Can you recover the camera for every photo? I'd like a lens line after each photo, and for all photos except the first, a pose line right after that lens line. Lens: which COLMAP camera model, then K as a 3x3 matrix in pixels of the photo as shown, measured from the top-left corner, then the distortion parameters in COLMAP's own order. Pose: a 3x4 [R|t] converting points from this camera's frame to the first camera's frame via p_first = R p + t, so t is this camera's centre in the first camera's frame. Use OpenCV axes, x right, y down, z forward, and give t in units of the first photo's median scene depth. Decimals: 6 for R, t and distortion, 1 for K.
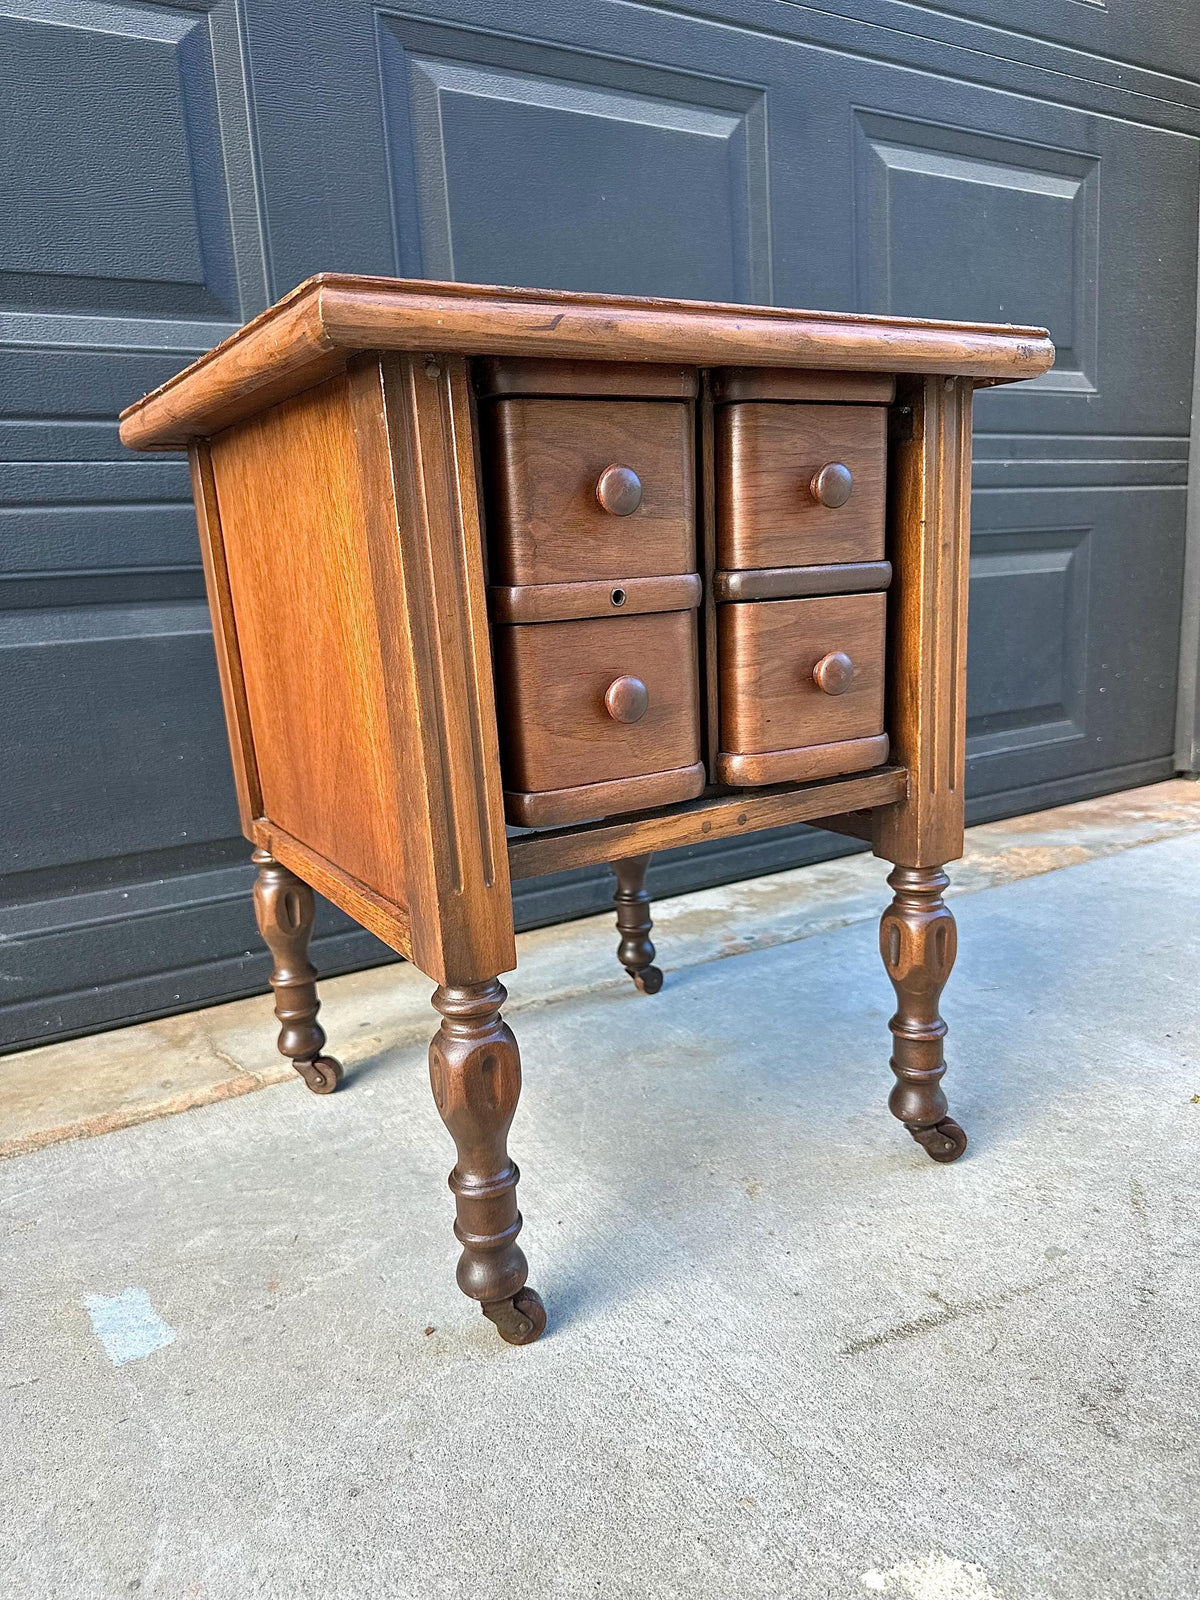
lens RADIAL K [[1134.7, 0, 600.0], [0, 1134.7, 800.0], [0, 0, 1]] dist [0.052794, -0.065968]
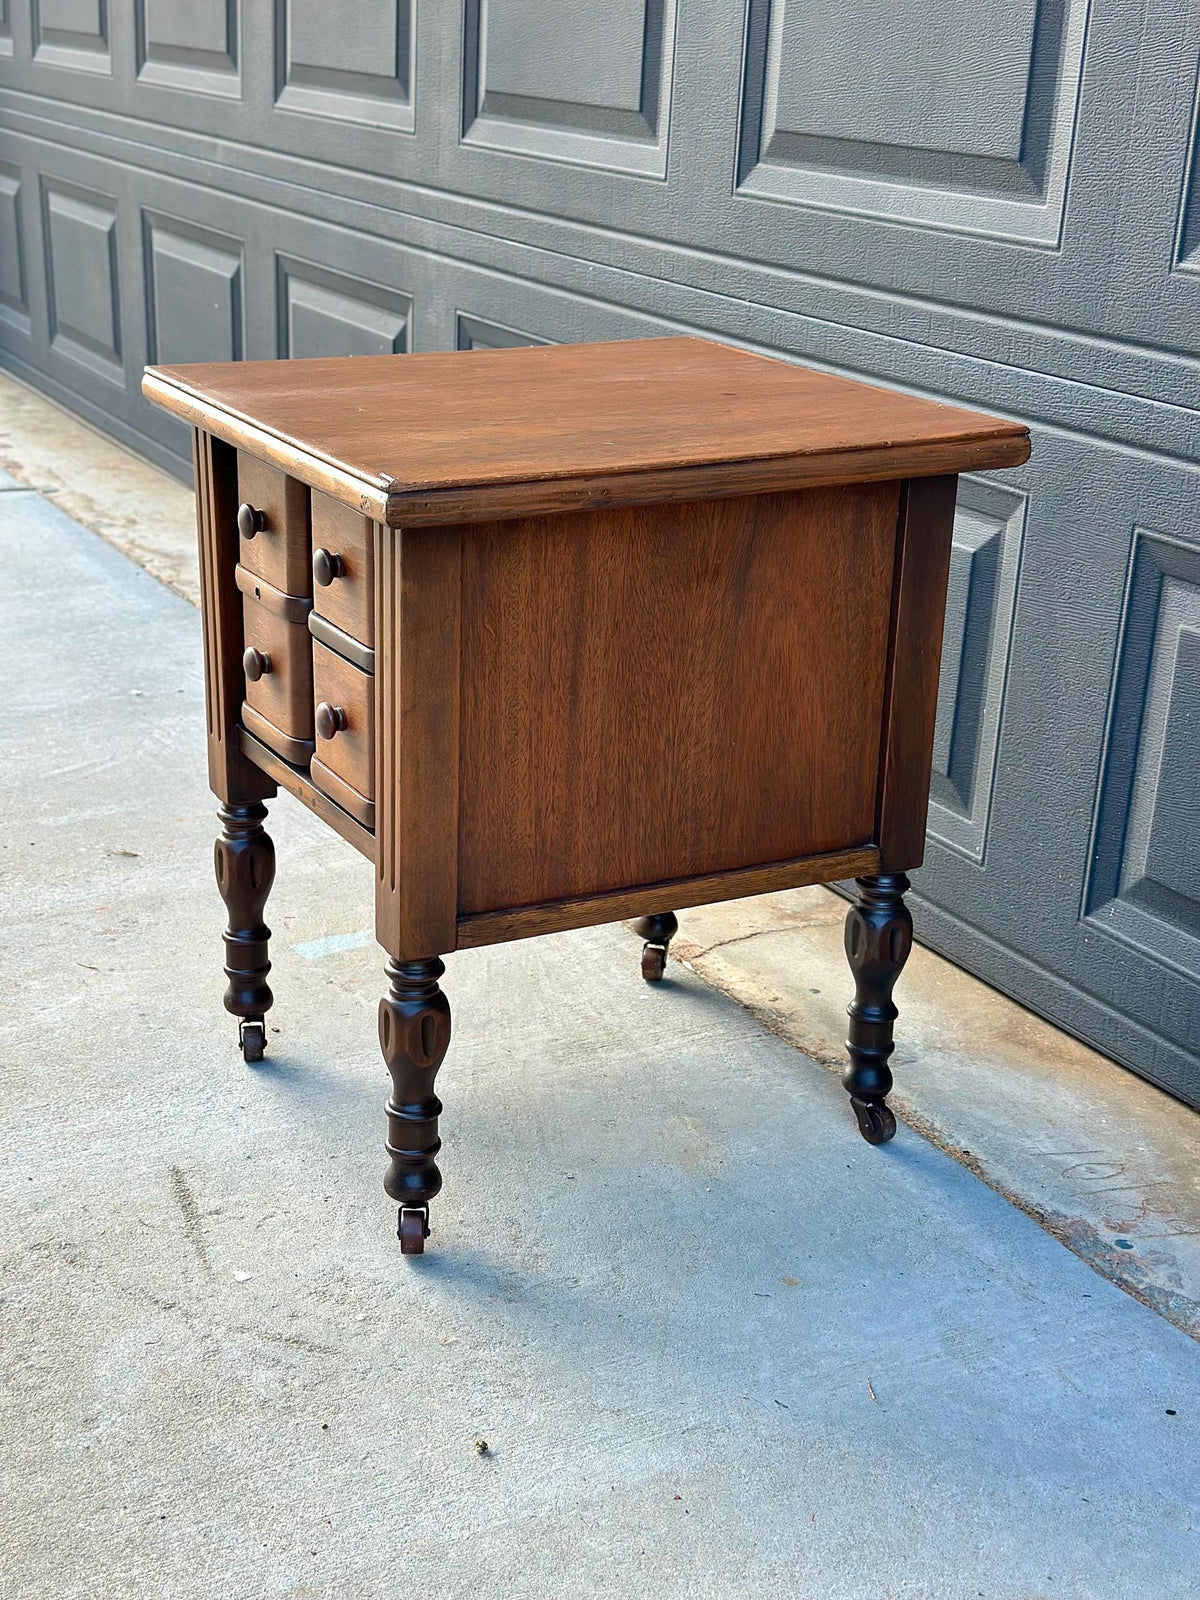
lens RADIAL K [[2233.7, 0, 598.9], [0, 2233.7, 804.7], [0, 0, 1]] dist [0.127922, -0.028621]
pose [[-0.048695, 0.386596, -0.920963, 2.176277], [-0.233524, 0.892095, 0.386825, -0.919879], [0.971131, 0.233903, 0.046839, 1.110407]]
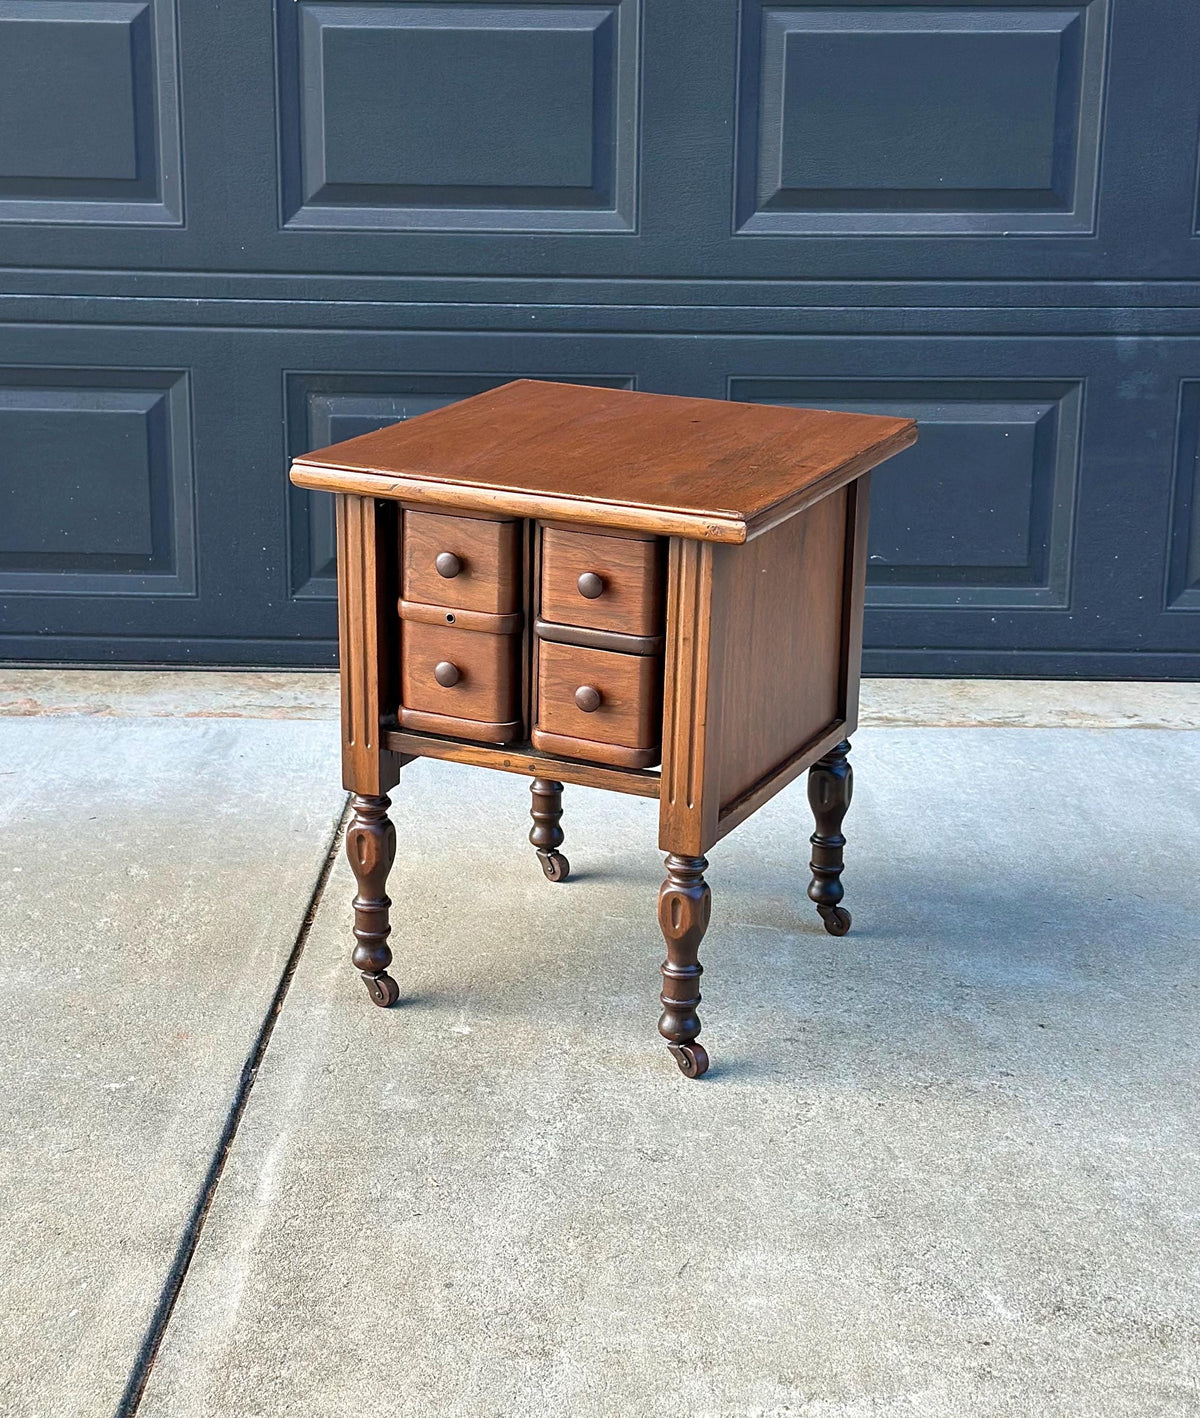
lens RADIAL K [[2401.5, 0, 564.8], [0, 2401.5, 611.2], [0, 0, 1]] dist [0.036535, 0.017979]
pose [[0.544596, 0.284073, -0.789125, 2.553735], [-0.224232, 0.955957, 0.189382, -0.781876], [0.808168, 0.073811, 0.584309, -0.873939]]
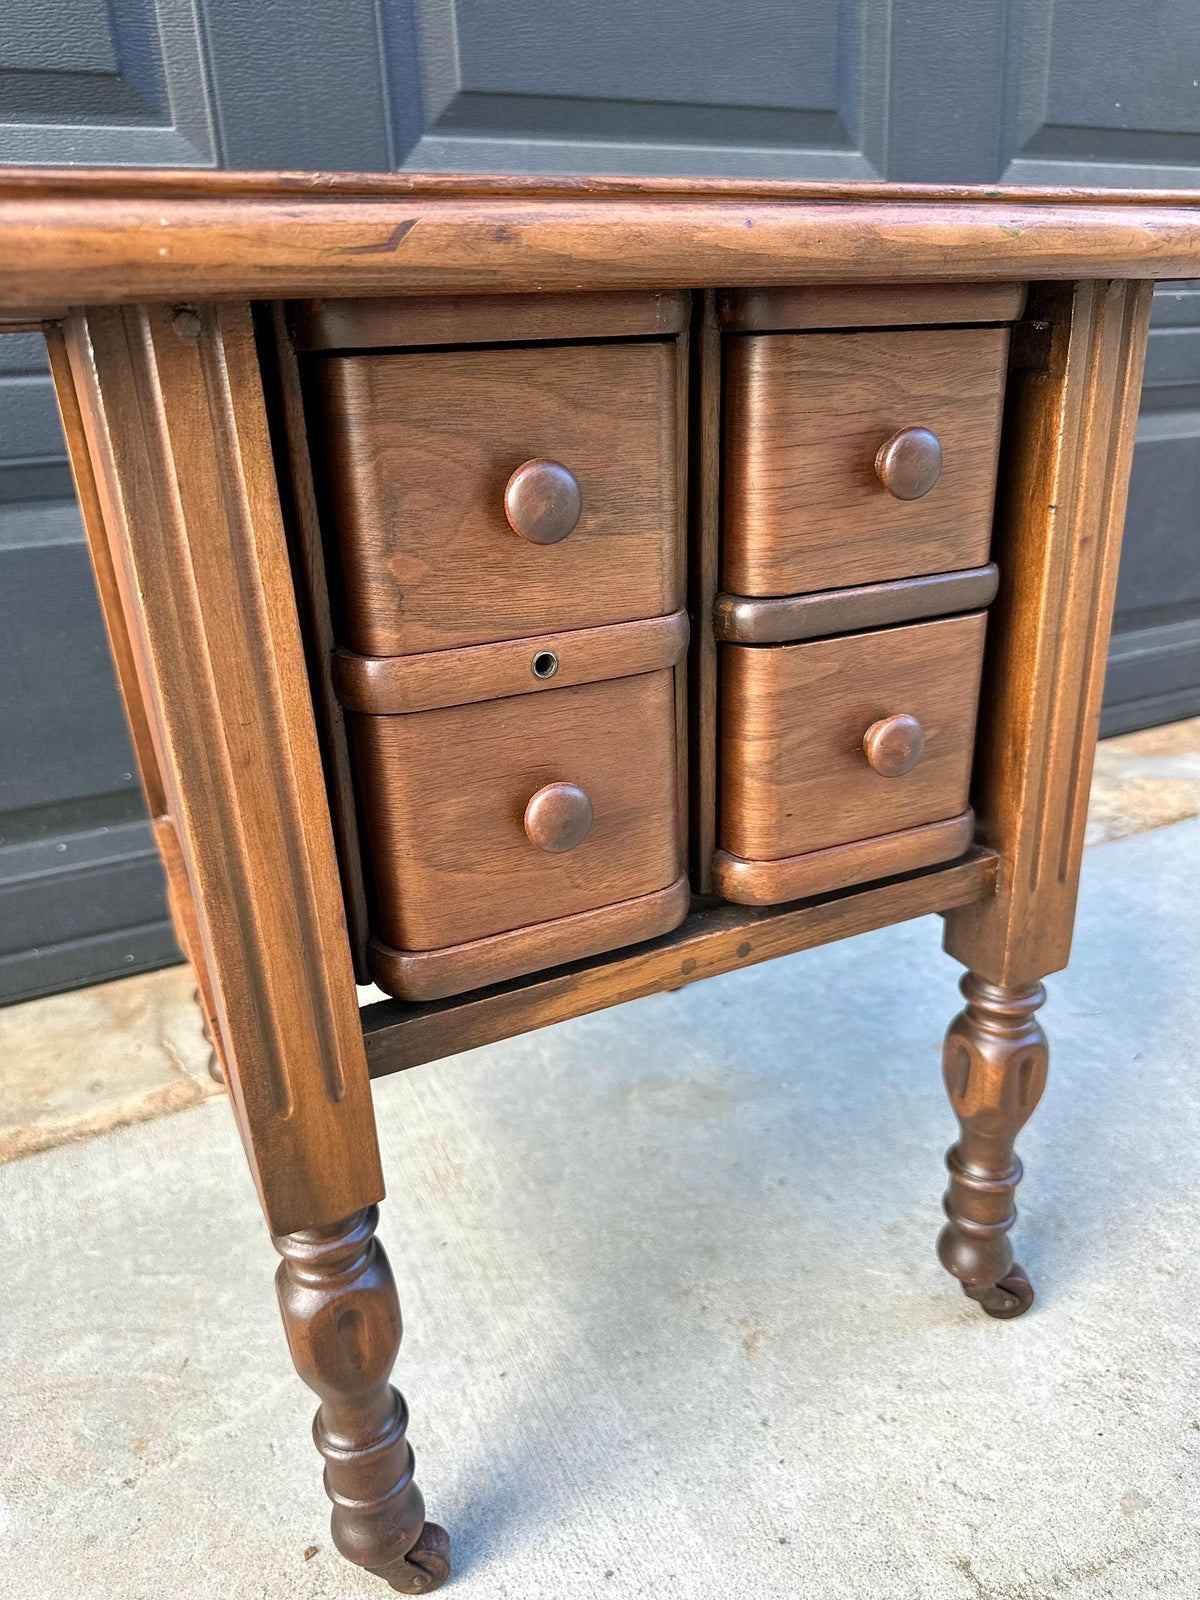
lens RADIAL K [[1154.1, 0, 600.0], [0, 1154.1, 800.0], [0, 0, 1]] dist [0.025456, -0.049762]
pose [[0.995788, 0.045242, -0.079745, 0.084331], [-0.030857, 0.984408, 0.173171, -0.180095], [0.086336, -0.169981, 0.981658, 0.297176]]
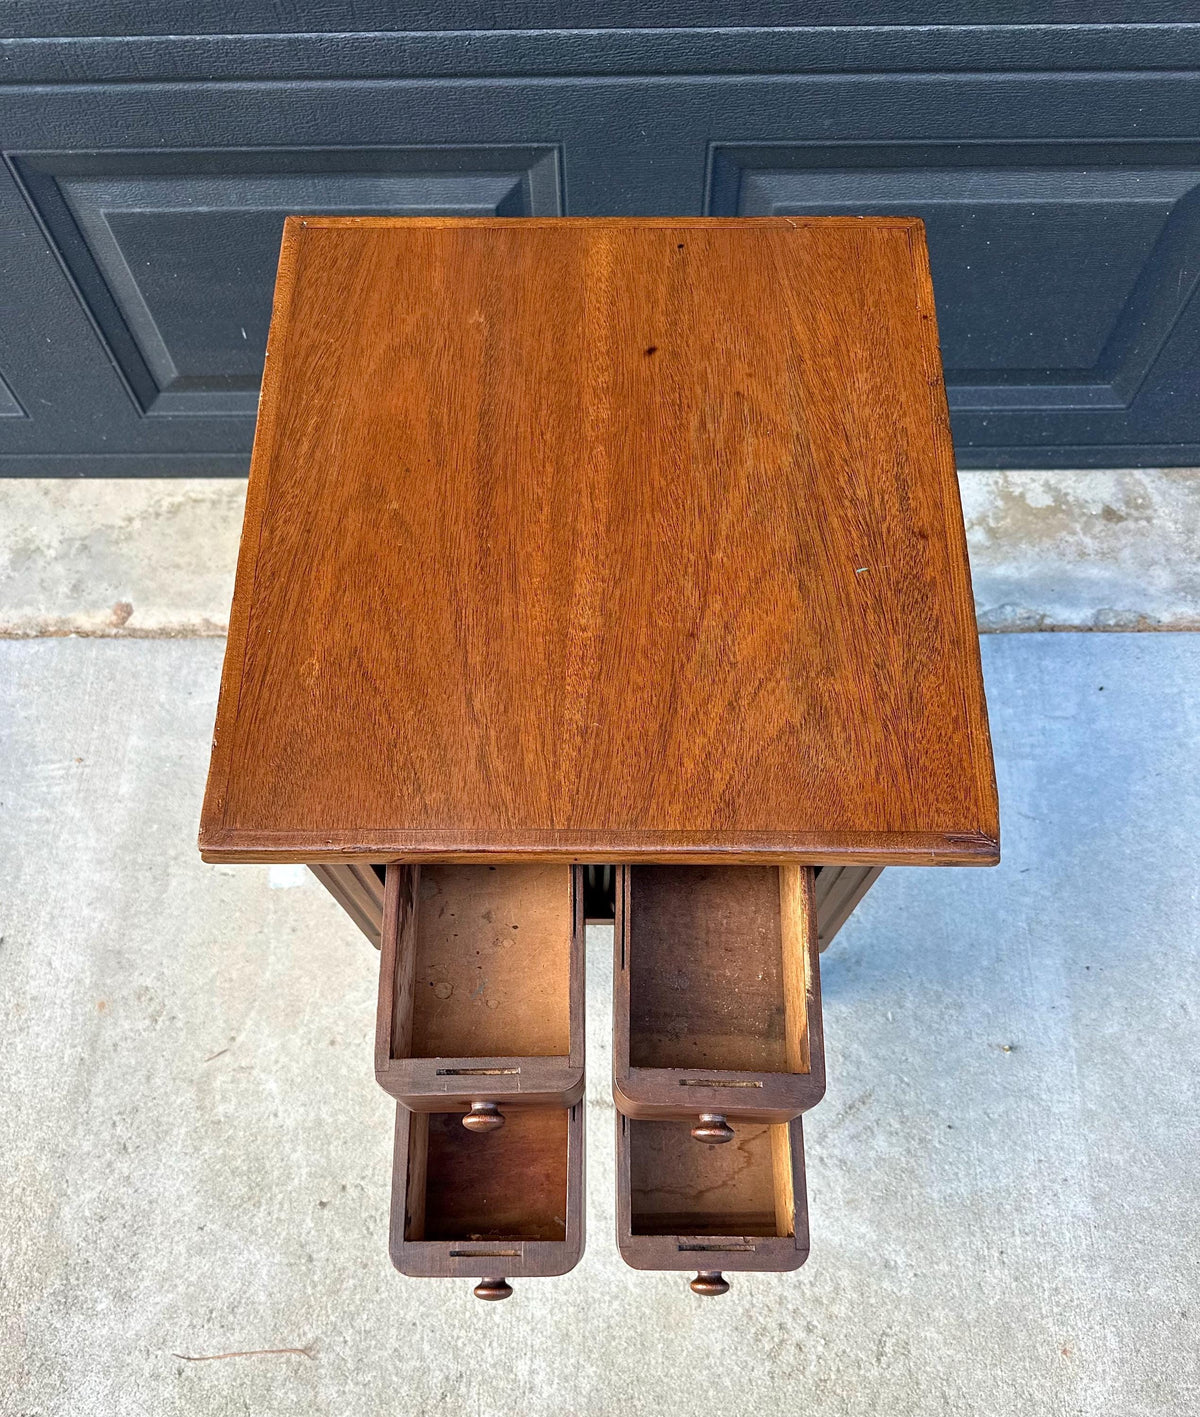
lens RADIAL K [[1157.1, 0, 595.6], [0, 1157.1, 800.5], [0, 0, 1]] dist [0.002858, -0.003448]
pose [[0.850800, 0.495587, -0.174735, 0.264885], [-0.130703, 0.521644, 0.843092, -1.132089], [0.508975, -0.694465, 0.508589, 0.365713]]
